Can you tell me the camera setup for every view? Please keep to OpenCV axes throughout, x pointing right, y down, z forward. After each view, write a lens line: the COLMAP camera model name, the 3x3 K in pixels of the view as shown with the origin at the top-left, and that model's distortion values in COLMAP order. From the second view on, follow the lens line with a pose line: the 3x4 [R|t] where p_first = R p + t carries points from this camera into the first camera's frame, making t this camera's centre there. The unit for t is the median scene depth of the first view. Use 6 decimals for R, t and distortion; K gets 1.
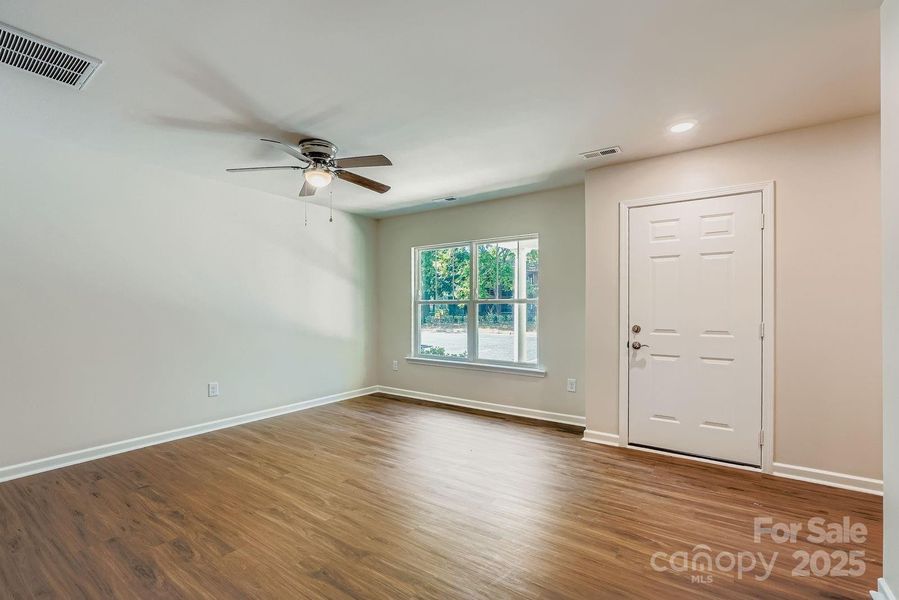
lens RADIAL K [[396.2, 0, 452.5], [0, 396.2, 307.9], [0, 0, 1]] dist [-0.001014, -0.000003]
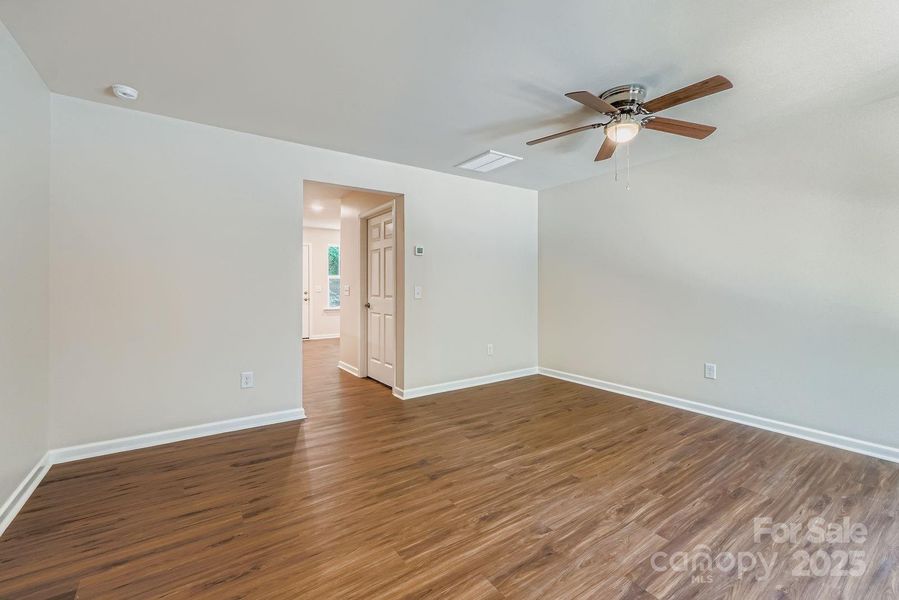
lens RADIAL K [[386.9, 0, 450.8], [0, 386.9, 283.8], [0, 0, 1]] dist [-0.004688, -0.000102]
pose [[-0.343619, -0.005229, -0.939095, 0.543258], [-0.004825, 0.999981, -0.003802, 0.008405], [0.939097, 0.003224, -0.343638, 0.882129]]
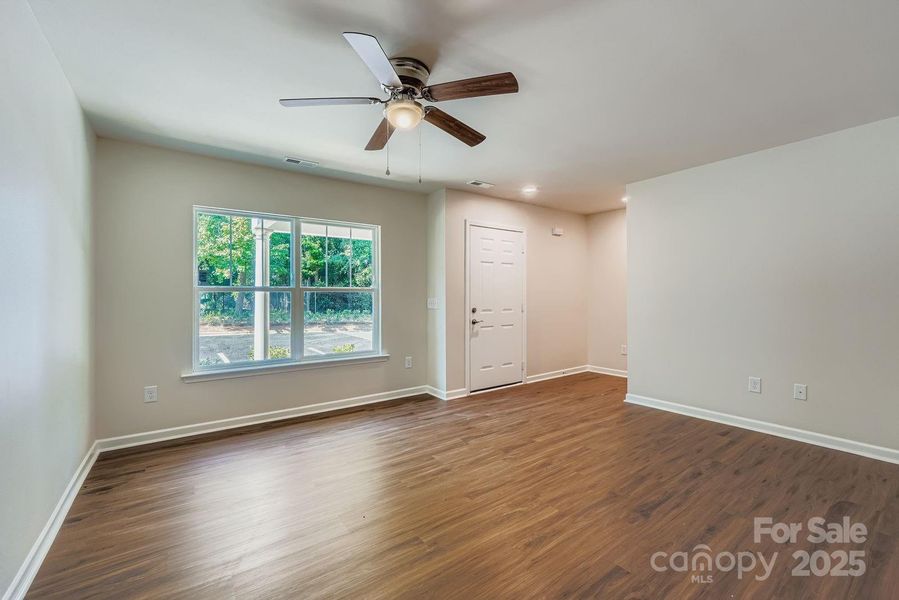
lens RADIAL K [[379.7, 0, 451.0], [0, 379.7, 292.0], [0, 0, 1]] dist [-0.001471, 0.000098]
pose [[0.324771, 0.010082, 0.945739, -0.905438], [0.006123, 0.999900, -0.012762, 0.003722], [-0.945773, 0.009935, 0.324676, 0.653850]]
